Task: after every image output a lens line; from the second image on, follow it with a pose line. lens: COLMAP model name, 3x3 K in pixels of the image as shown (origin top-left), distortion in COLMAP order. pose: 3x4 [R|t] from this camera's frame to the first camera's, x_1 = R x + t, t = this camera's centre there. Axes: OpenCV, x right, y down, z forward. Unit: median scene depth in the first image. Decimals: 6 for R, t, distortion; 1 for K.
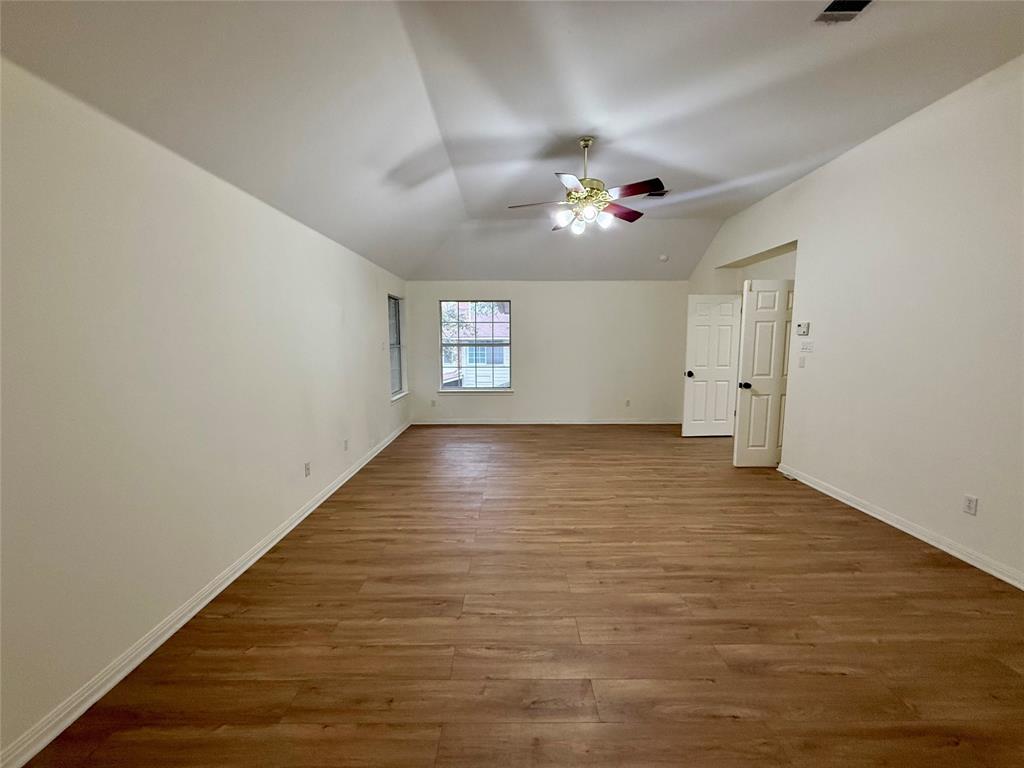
lens RADIAL K [[407.1, 0, 510.0], [0, 407.1, 384.4], [0, 0, 1]] dist [0.001615, -0.000796]
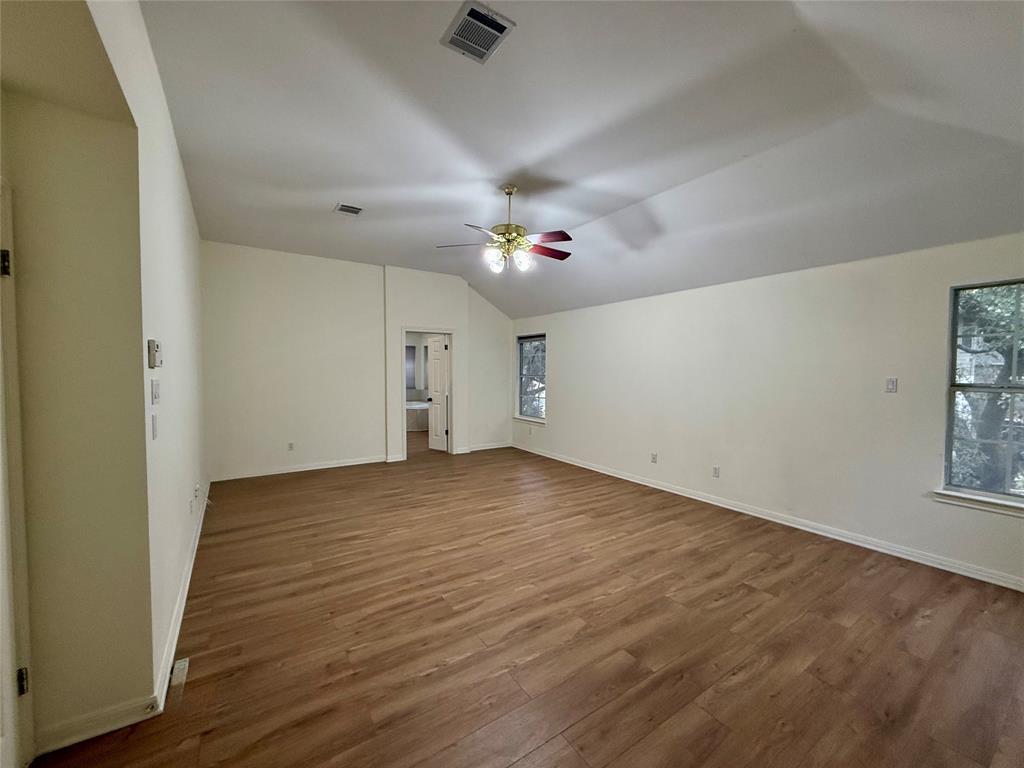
lens RADIAL K [[407.1, 0, 511.5], [0, 407.1, 383.6], [0, 0, 1]] dist [0.001615, -0.000796]
pose [[-0.830161, 0.018971, -0.557201, 0.786675], [-0.062020, 0.990075, 0.126112, -0.224393], [0.554063, 0.139251, -0.820746, 1.951640]]
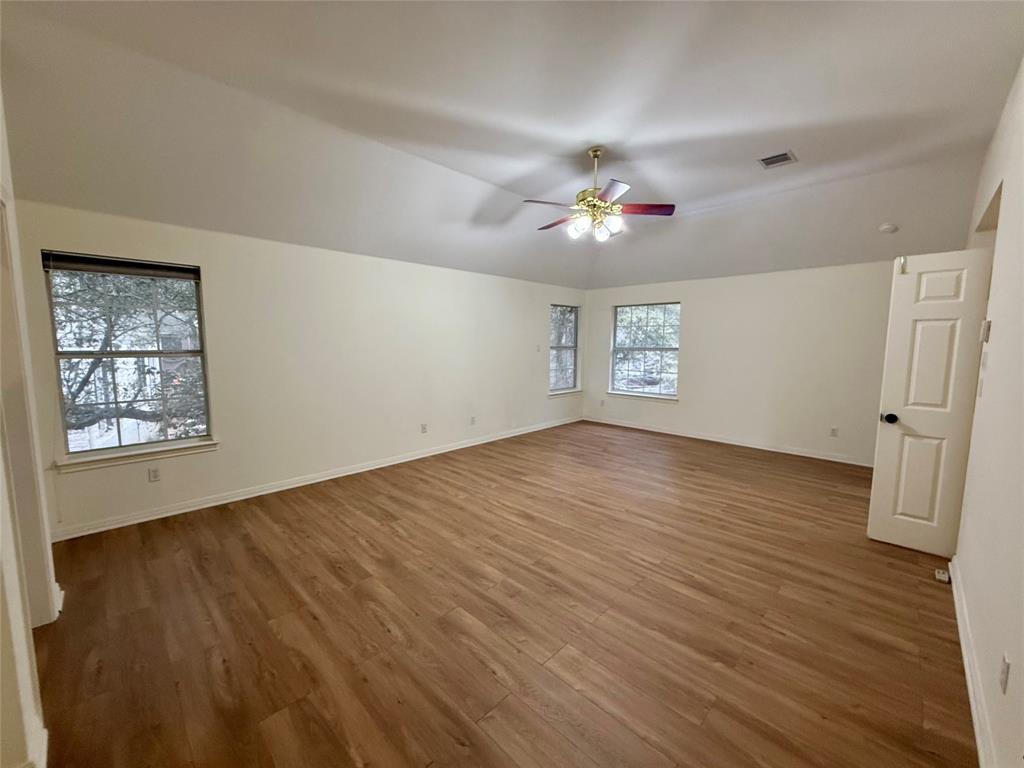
lens RADIAL K [[407.1, 0, 510.3], [0, 407.1, 384.7], [0, 0, 1]] dist [0.001615, -0.000796]
pose [[0.712205, 0.080789, -0.697307, 0.792910], [-0.083829, 0.996035, 0.029779, -0.025710], [0.696948, 0.037246, 0.716154, 0.137865]]
